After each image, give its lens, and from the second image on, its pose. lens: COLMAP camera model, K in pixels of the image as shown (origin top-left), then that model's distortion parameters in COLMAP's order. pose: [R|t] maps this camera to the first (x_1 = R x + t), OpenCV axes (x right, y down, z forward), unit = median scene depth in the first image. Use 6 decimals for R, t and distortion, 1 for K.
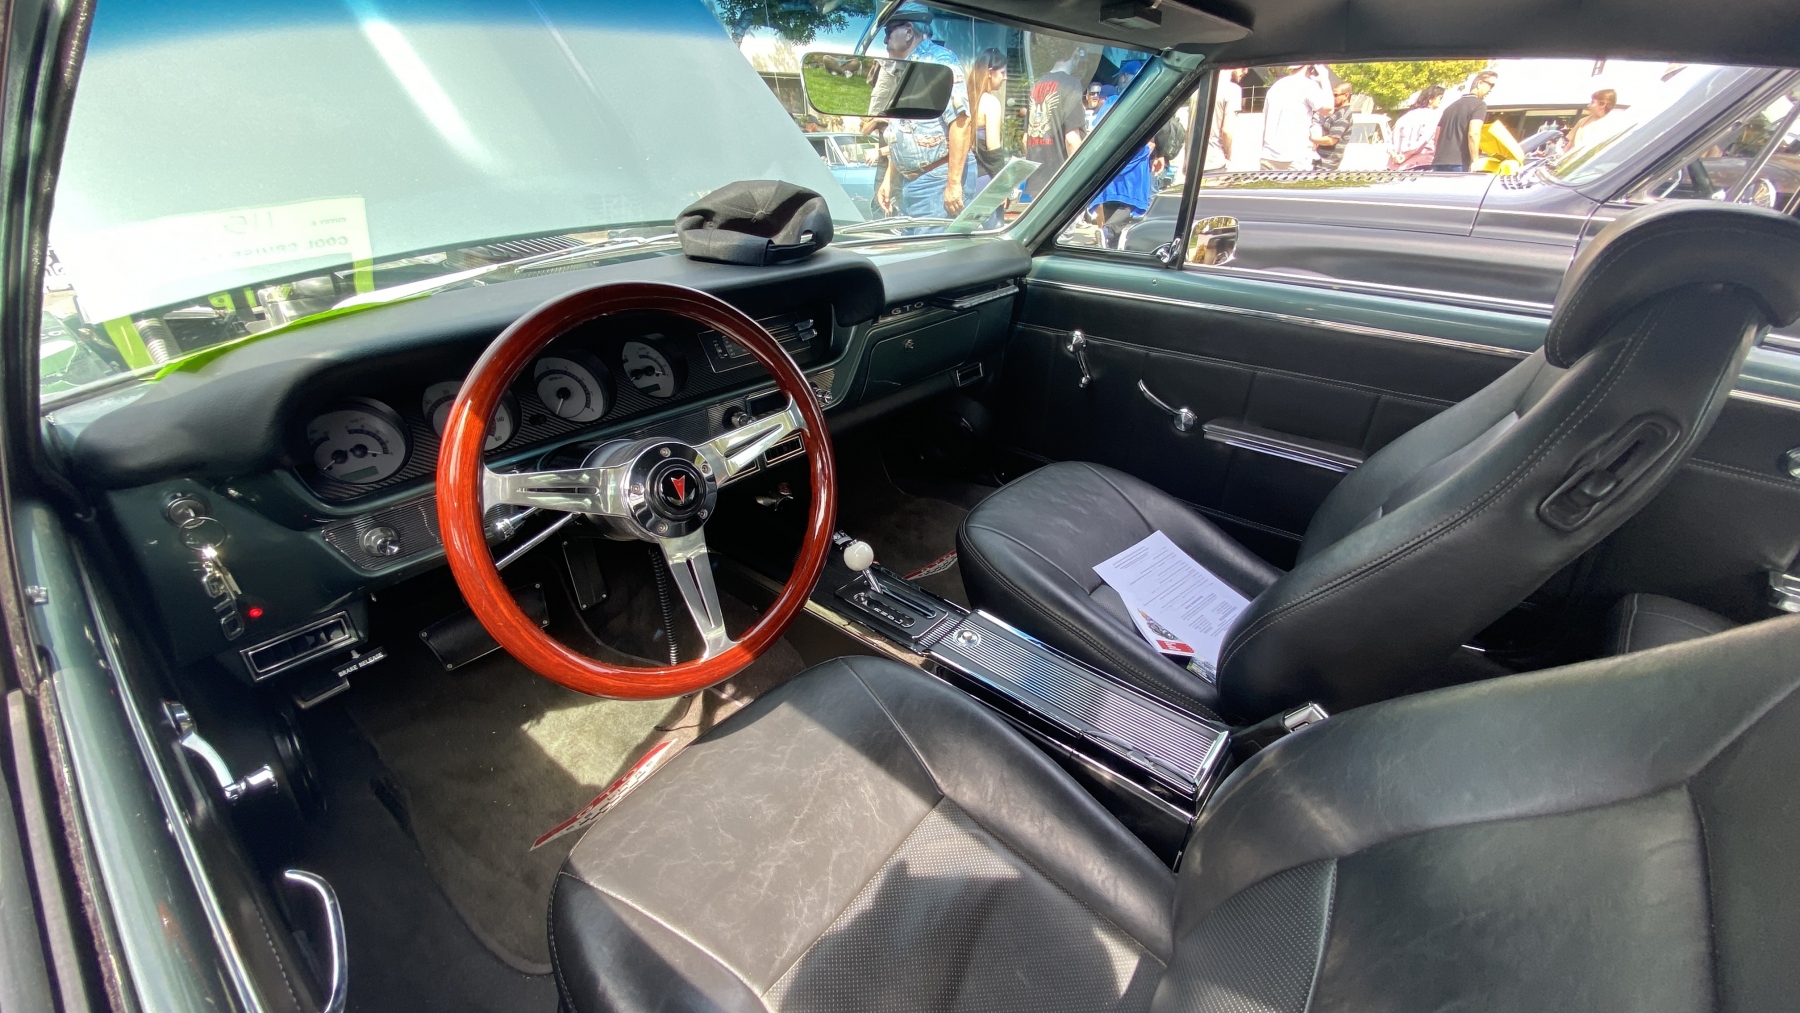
lens RADIAL K [[726.6, 0, 905.5], [0, 726.6, 512.3], [0, 0, 1]] dist [0.059532, -0.040185]
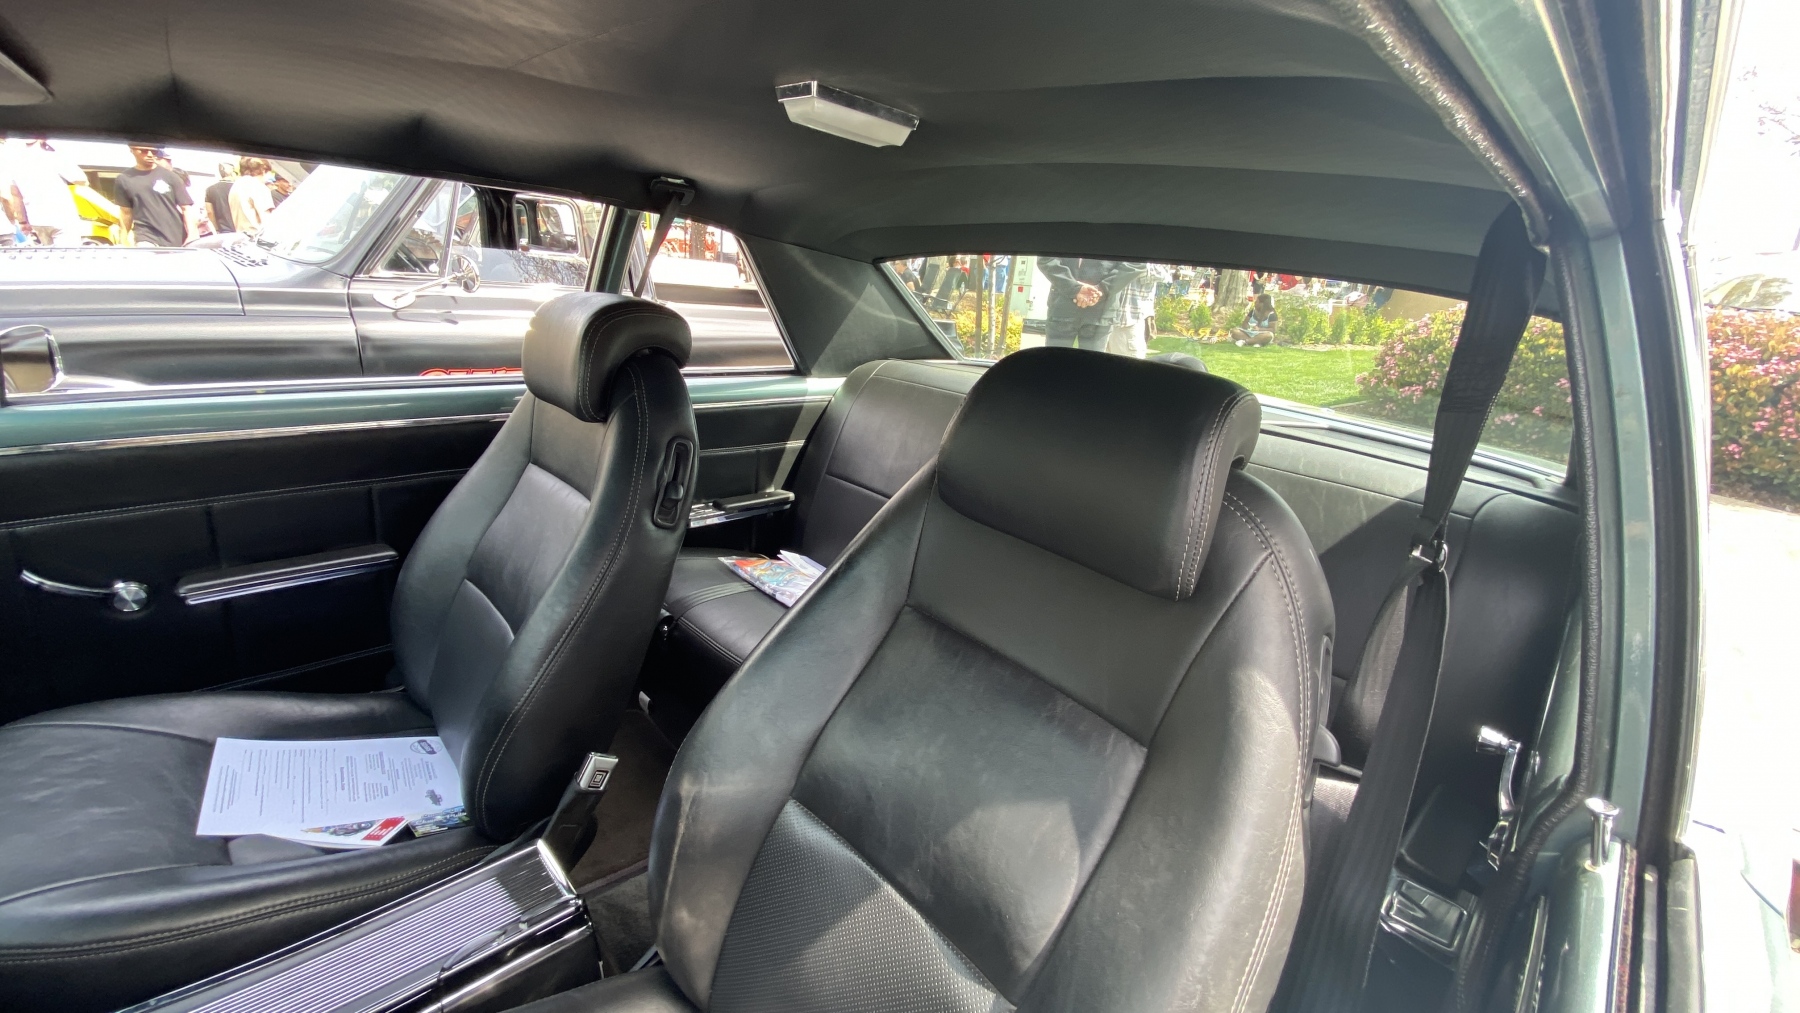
lens RADIAL K [[726.6, 0, 905.5], [0, 726.6, 512.3], [0, 0, 1]] dist [0.059532, -0.040185]
pose [[0.132107, -0.325983, 0.936100, -0.227961], [0.393167, 0.884145, 0.252405, -0.116295], [-0.909927, 0.334699, 0.244967, 0.160122]]
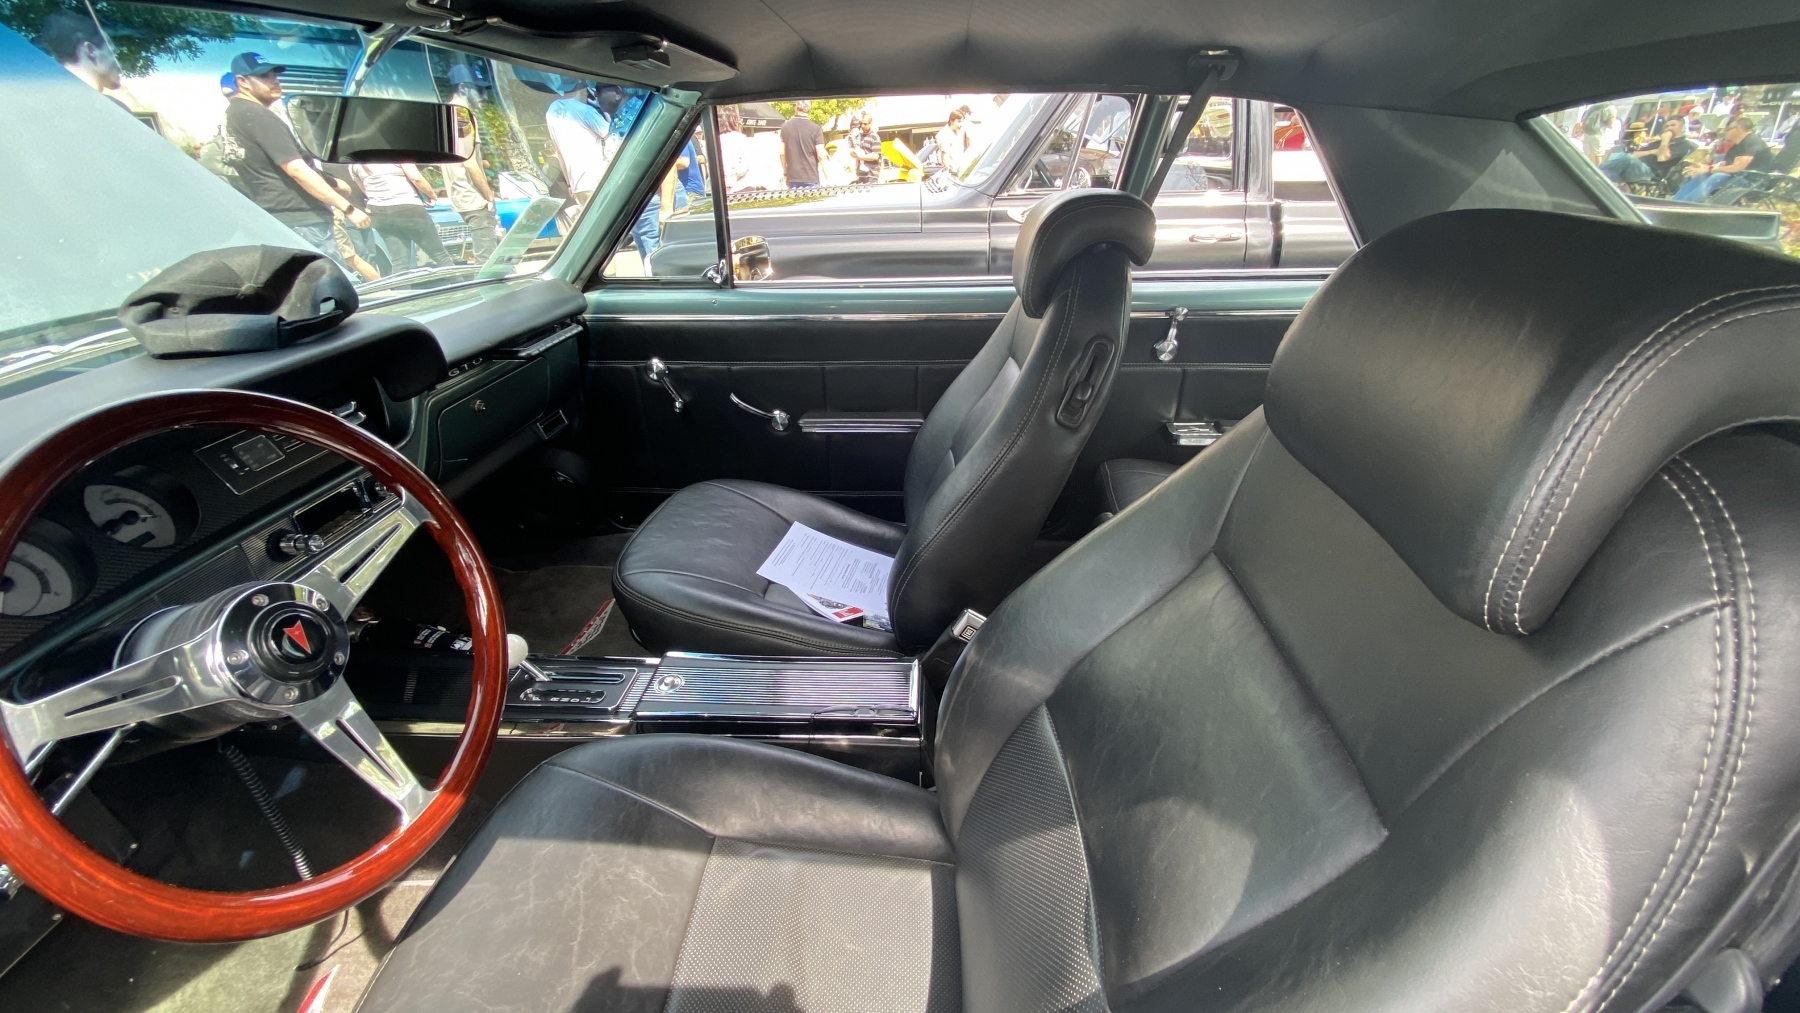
lens RADIAL K [[726.6, 0, 905.5], [0, 726.6, 512.3], [0, 0, 1]] dist [0.059532, -0.040185]
pose [[0.807541, -0.295237, 0.510600, -0.090710], [0.309156, 0.949126, 0.059853, -0.004020], [-0.502295, 0.109521, 0.857733, -0.013962]]
